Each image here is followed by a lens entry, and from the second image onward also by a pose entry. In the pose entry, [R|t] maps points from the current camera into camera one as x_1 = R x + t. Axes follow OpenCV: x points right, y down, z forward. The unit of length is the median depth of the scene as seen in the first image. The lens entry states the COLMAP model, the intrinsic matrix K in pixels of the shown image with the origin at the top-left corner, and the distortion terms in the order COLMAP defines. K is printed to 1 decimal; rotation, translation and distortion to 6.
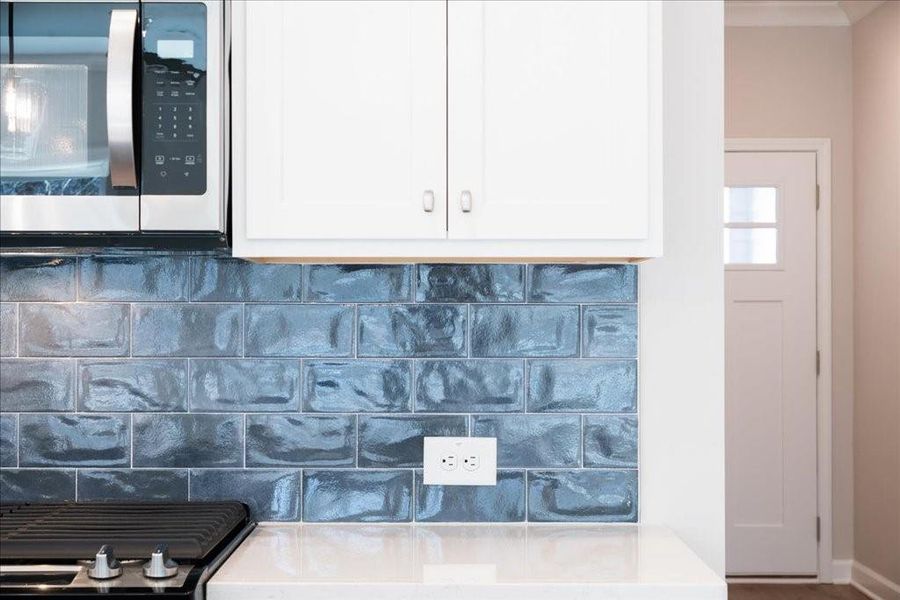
lens RADIAL K [[1144.7, 0, 450.0], [0, 1144.7, 300.0], [0, 0, 1]] dist [0.001195, -0.029861]
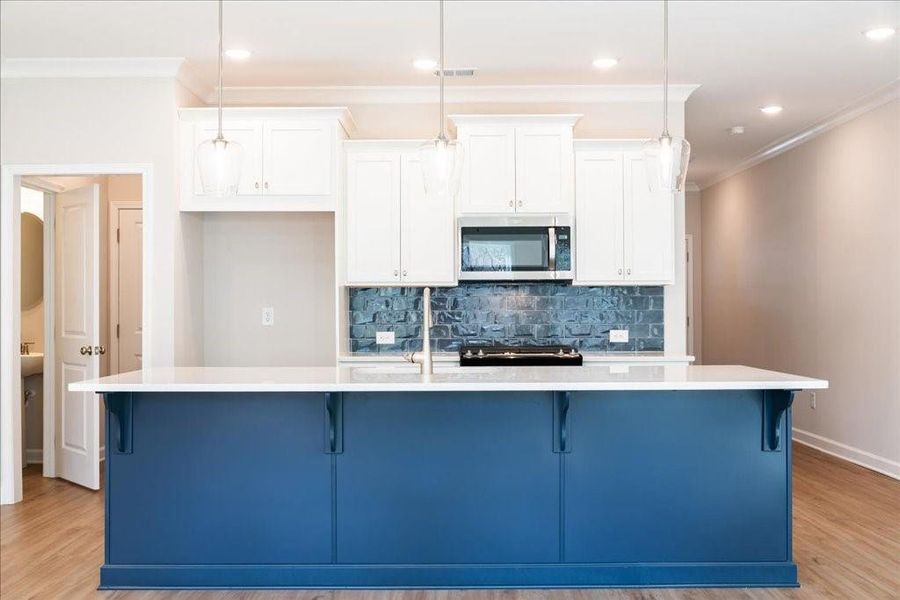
lens RADIAL K [[681.5, 0, 441.6], [0, 681.5, 285.3], [0, 0, 1]] dist [-0.004861, -0.001318]
pose [[0.999980, -0.005157, -0.003703, -0.600004], [0.005073, 0.999739, -0.022296, 0.015449], [0.003817, 0.022277, 0.999745, -1.370270]]
